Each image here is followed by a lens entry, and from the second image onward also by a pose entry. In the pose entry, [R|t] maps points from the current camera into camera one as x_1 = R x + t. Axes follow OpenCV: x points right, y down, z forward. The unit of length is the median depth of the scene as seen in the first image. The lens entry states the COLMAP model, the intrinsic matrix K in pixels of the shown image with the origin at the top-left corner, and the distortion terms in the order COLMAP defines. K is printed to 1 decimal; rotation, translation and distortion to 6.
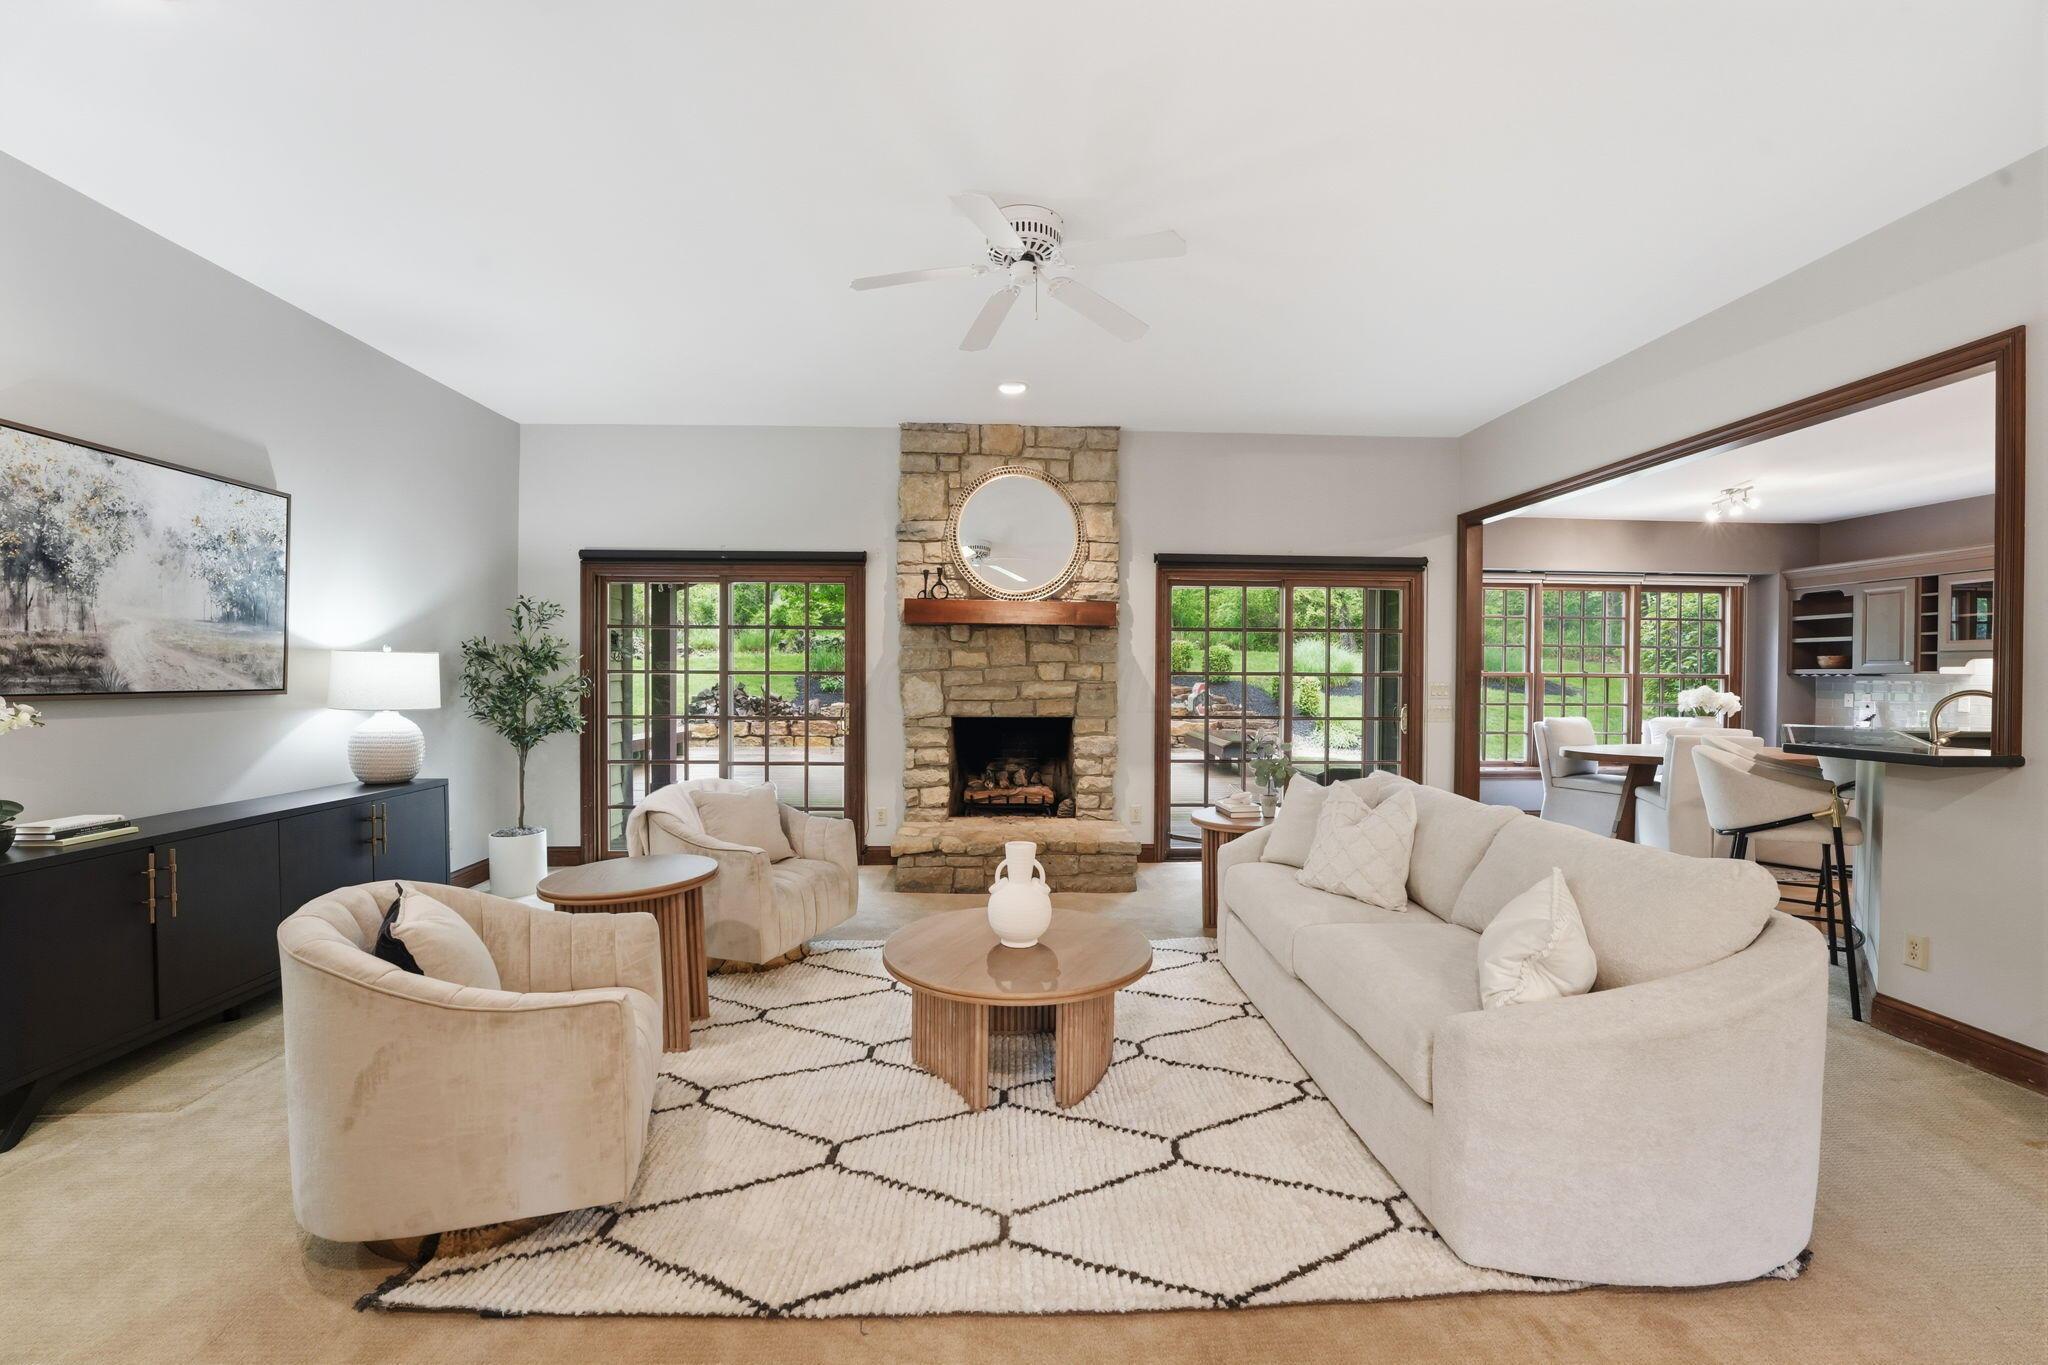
lens RADIAL K [[831.1, 0, 1024.0], [0, 831.1, 682.5], [0, 0, 1]] dist [-0.026015, 0.000569]
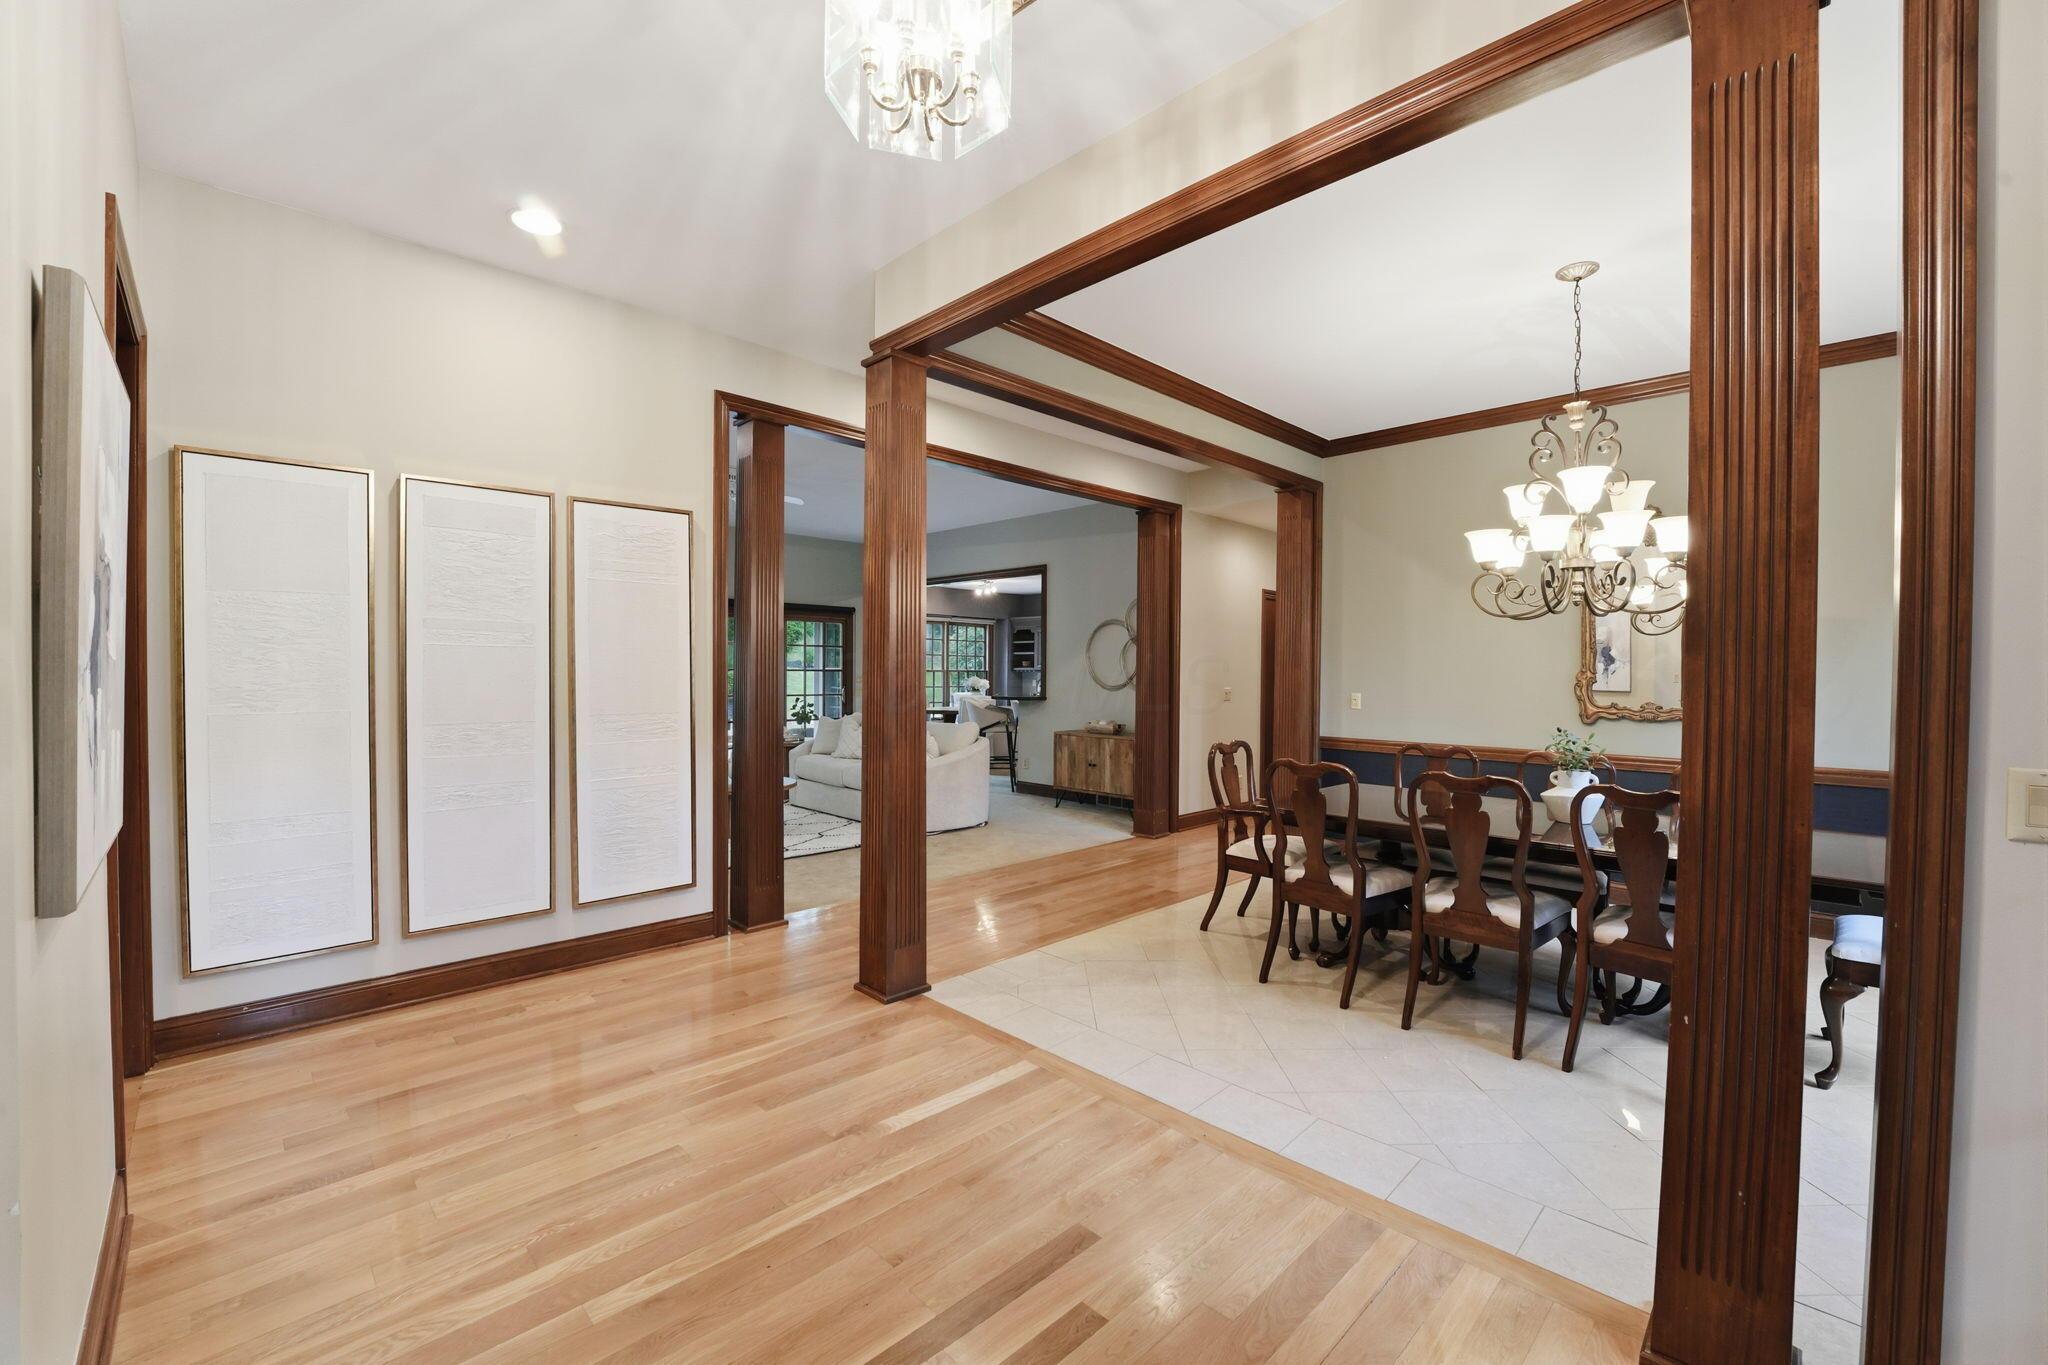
lens RADIAL K [[831.1, 0, 1024.0], [0, 831.1, 682.5], [0, 0, 1]] dist [-0.026015, 0.000569]
pose [[0.742271, -0.008055, 0.670052, -0.503705], [0.004135, 0.999964, 0.007441, 0.005617], [-0.670087, -0.002753, 0.742277, -0.672607]]
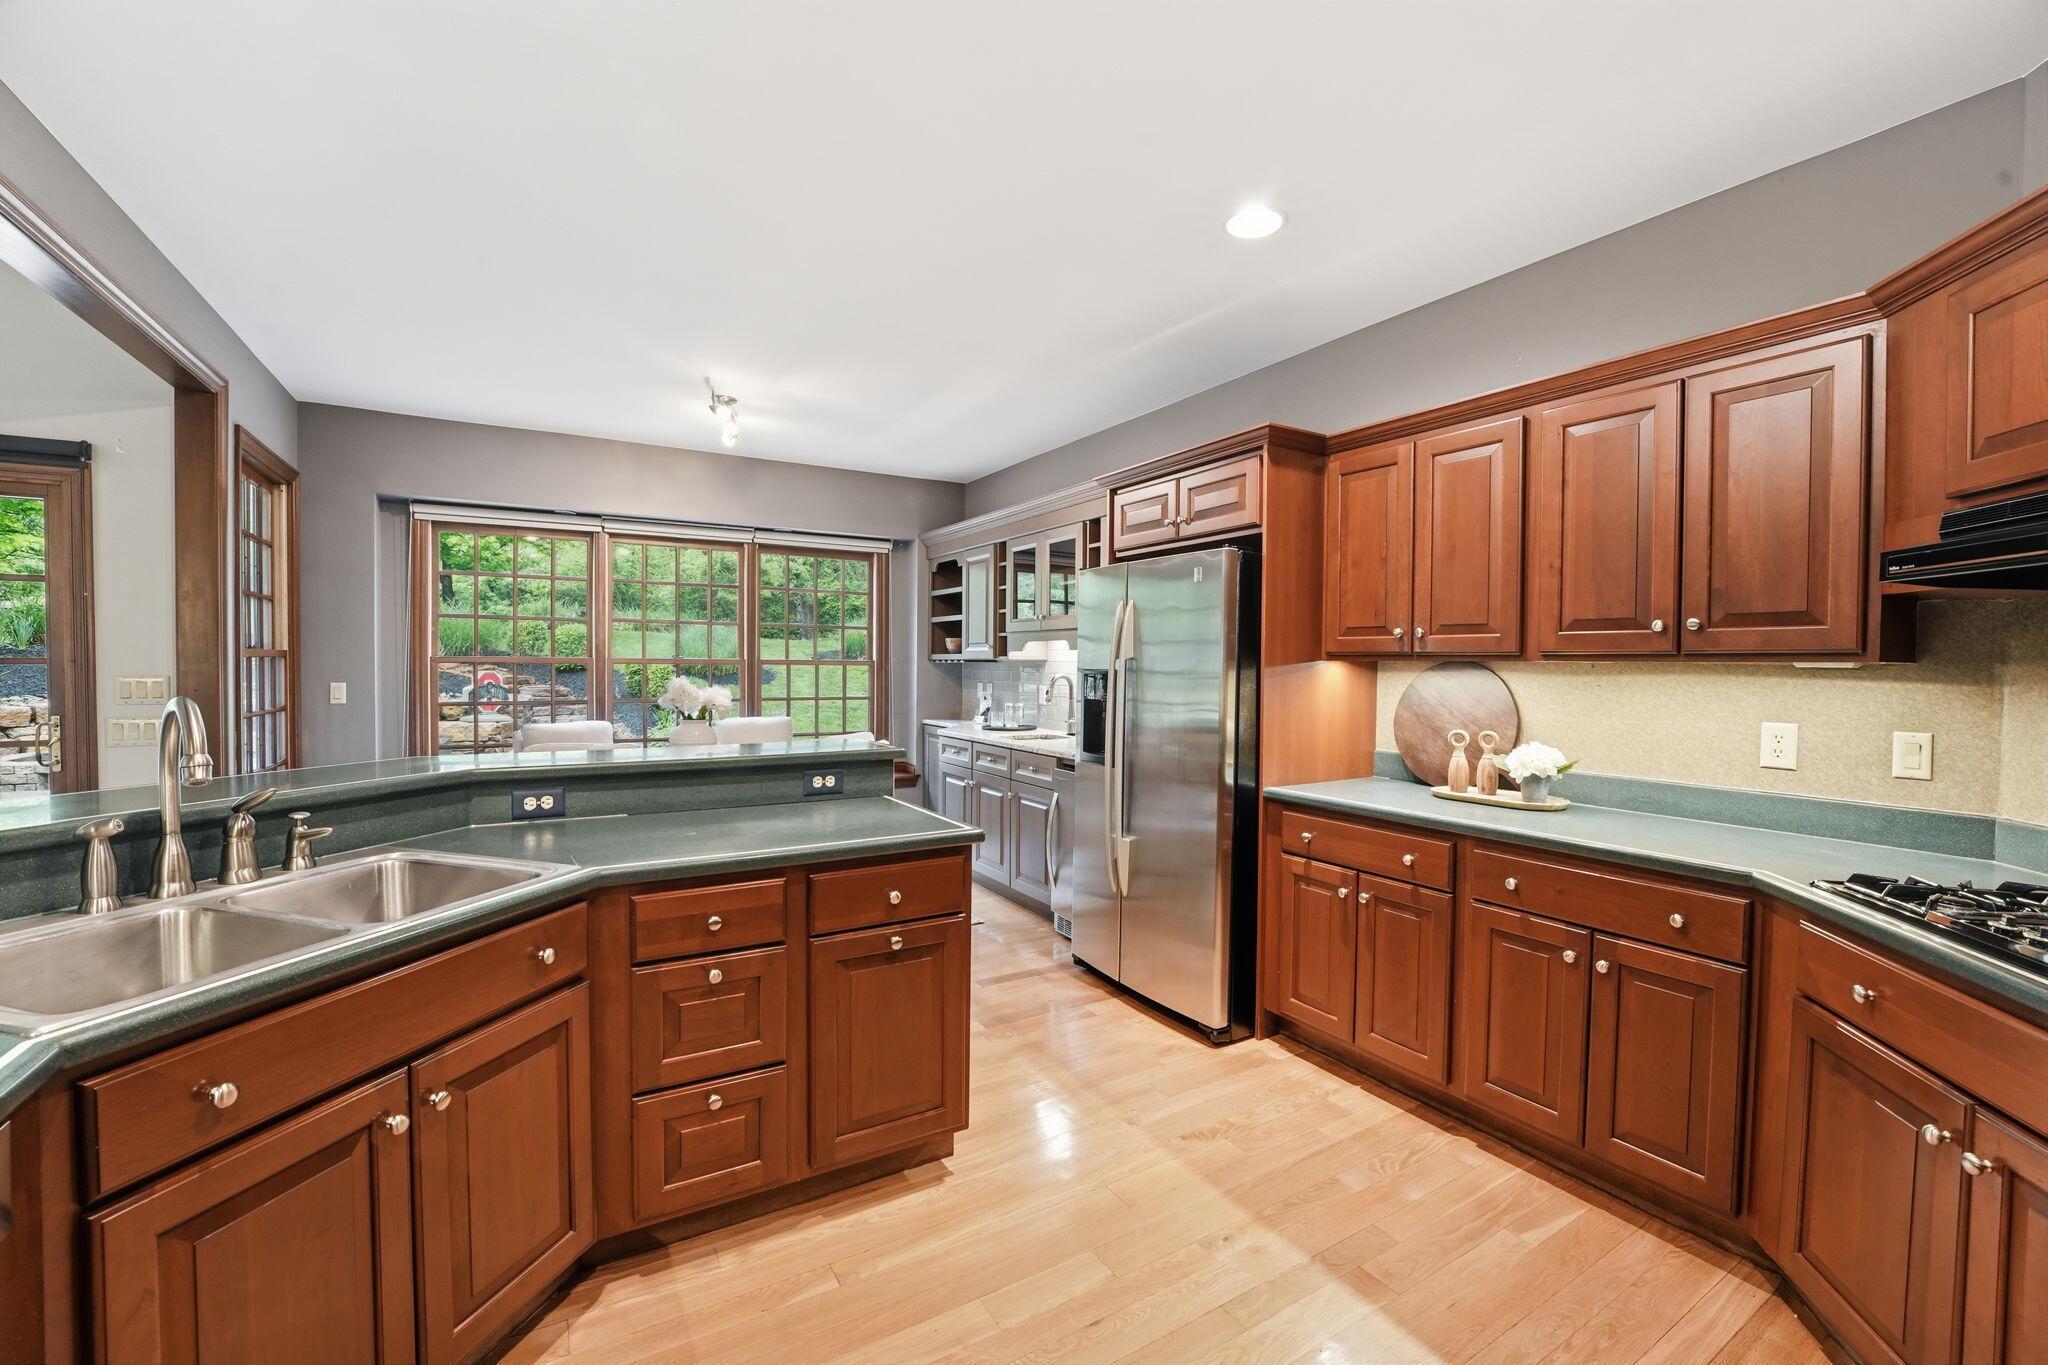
lens RADIAL K [[831.1, 0, 1024.0], [0, 831.1, 682.5], [0, 0, 1]] dist [-0.026015, 0.000569]
pose [[0.883907, -0.011191, 0.467530, 0.806032], [0.003722, 0.999850, 0.016895, -0.002088], [-0.467649, -0.013194, 0.883816, 0.259533]]
